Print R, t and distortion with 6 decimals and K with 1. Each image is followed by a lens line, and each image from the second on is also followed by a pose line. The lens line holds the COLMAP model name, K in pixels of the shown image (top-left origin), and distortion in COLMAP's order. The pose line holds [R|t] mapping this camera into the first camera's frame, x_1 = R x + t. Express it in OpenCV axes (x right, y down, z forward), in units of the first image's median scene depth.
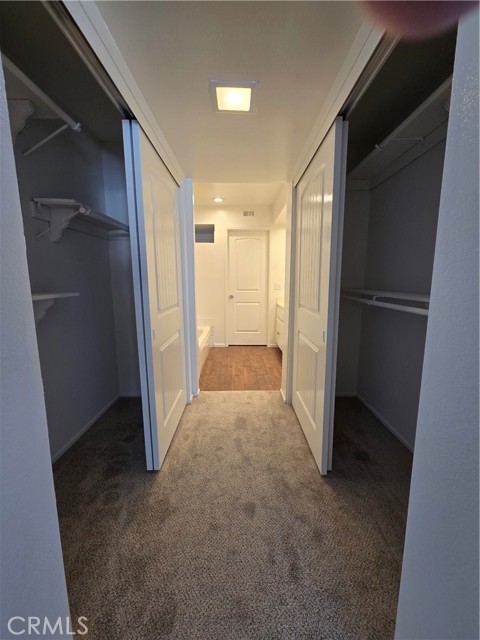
lens RADIAL K [[261.6, 0, 241.9], [0, 261.6, 319.9], [0, 0, 1]] dist [0.002893, -0.000219]
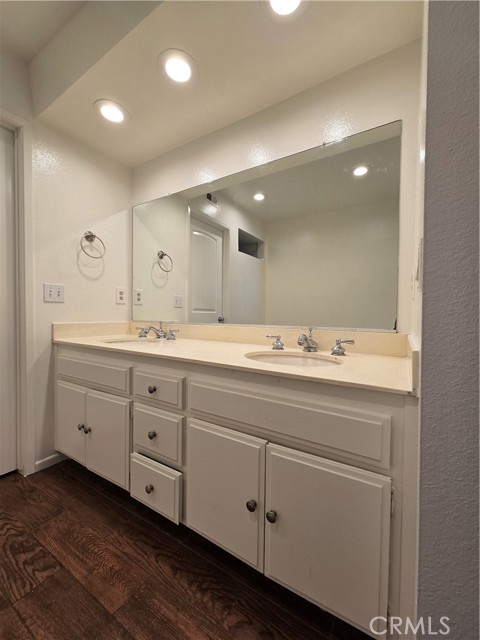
lens RADIAL K [[261.6, 0, 241.1], [0, 261.6, 319.0], [0, 0, 1]] dist [0.002893, -0.000219]
pose [[0.541856, -0.017229, 0.840295, -0.028920], [0.117113, 0.991584, -0.055188, -0.042251], [-0.832272, 0.128313, 0.539314, 0.587854]]
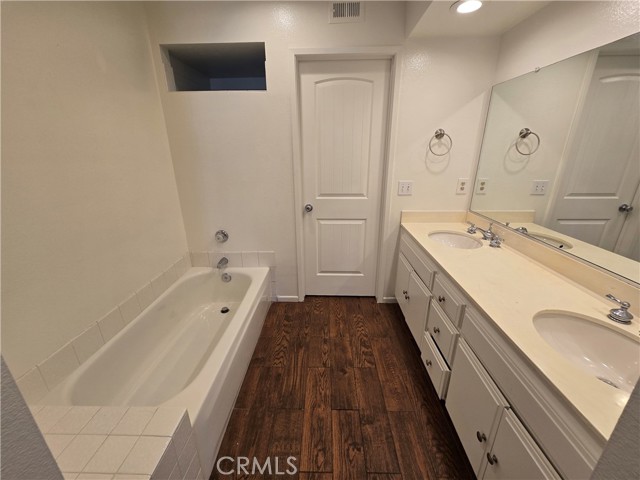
lens RADIAL K [[261.6, 0, 320.6], [0, 261.6, 240.7], [0, 0, 1]] dist [0.002893, -0.000219]
pose [[0.999112, 0.003746, -0.041964, 0.004158], [0.004114, 0.982606, 0.185658, -0.123234], [0.041930, -0.185666, 0.981718, 0.507821]]
